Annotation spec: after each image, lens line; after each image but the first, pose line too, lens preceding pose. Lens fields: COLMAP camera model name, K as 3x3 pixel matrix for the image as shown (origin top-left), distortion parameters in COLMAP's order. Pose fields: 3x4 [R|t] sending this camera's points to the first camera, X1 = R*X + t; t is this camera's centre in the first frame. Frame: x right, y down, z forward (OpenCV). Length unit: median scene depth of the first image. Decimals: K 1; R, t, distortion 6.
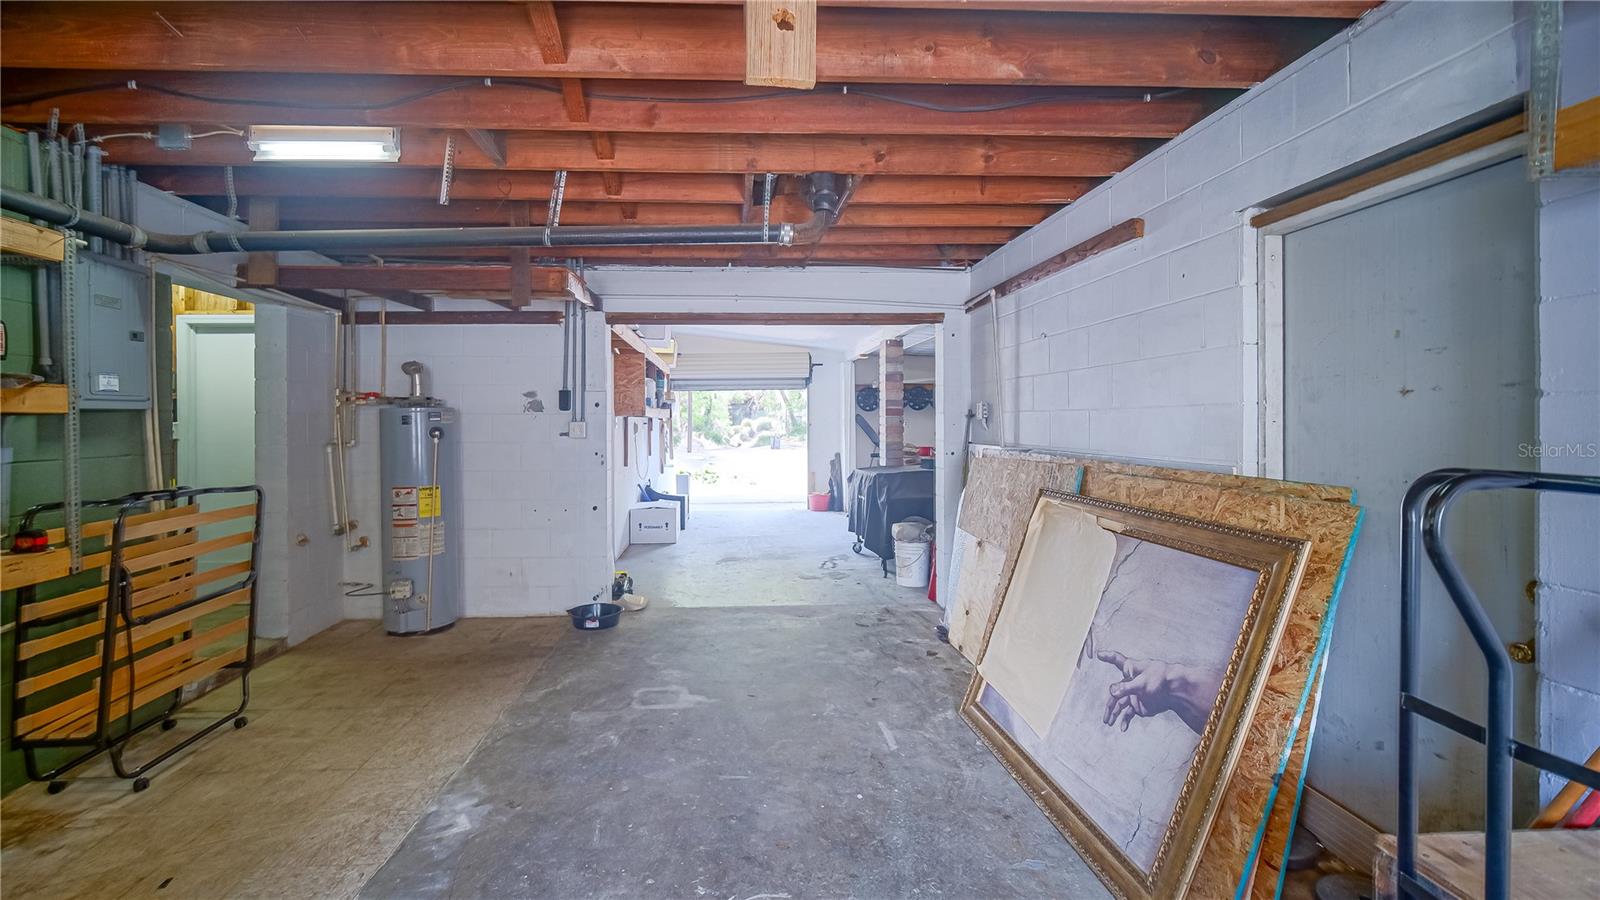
lens RADIAL K [[664.0, 0, 837.6], [0, 664.0, 425.2], [0, 0, 1]] dist [0.001319, 0.000027]
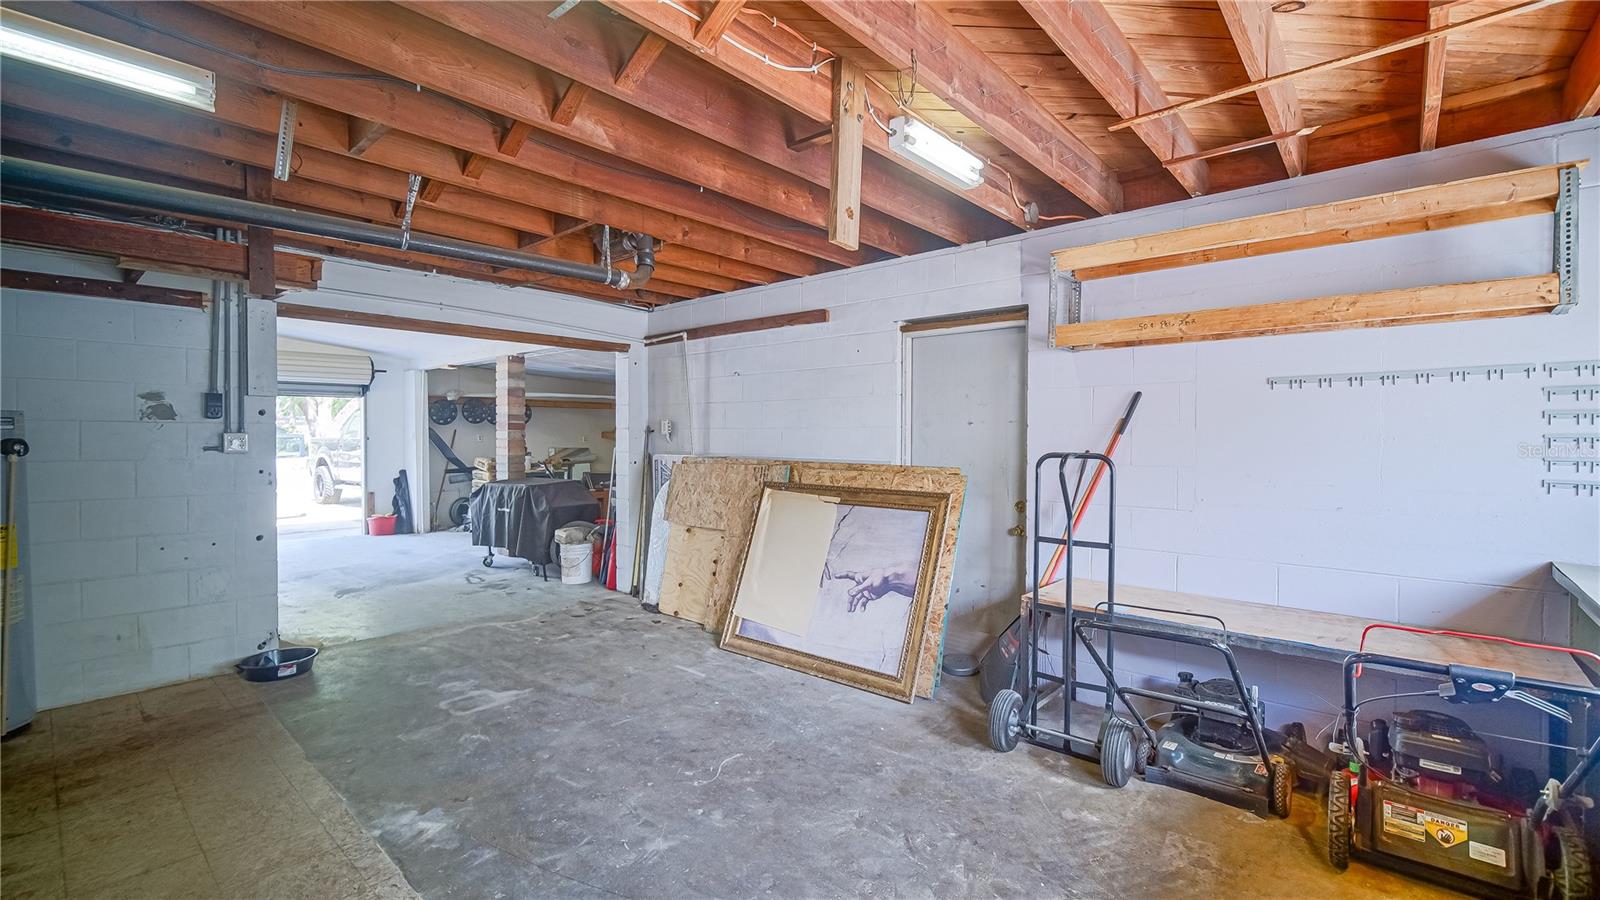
lens RADIAL K [[674.4, 0, 800.0], [0, 674.4, 450.0], [0, 0, 1]] dist [0.005253, -0.000107]
pose [[0.702652, -0.007864, 0.711491, -0.676384], [-0.000878, 0.999929, 0.011920, 0.007522], [-0.711533, -0.009000, 0.702595, -0.093696]]
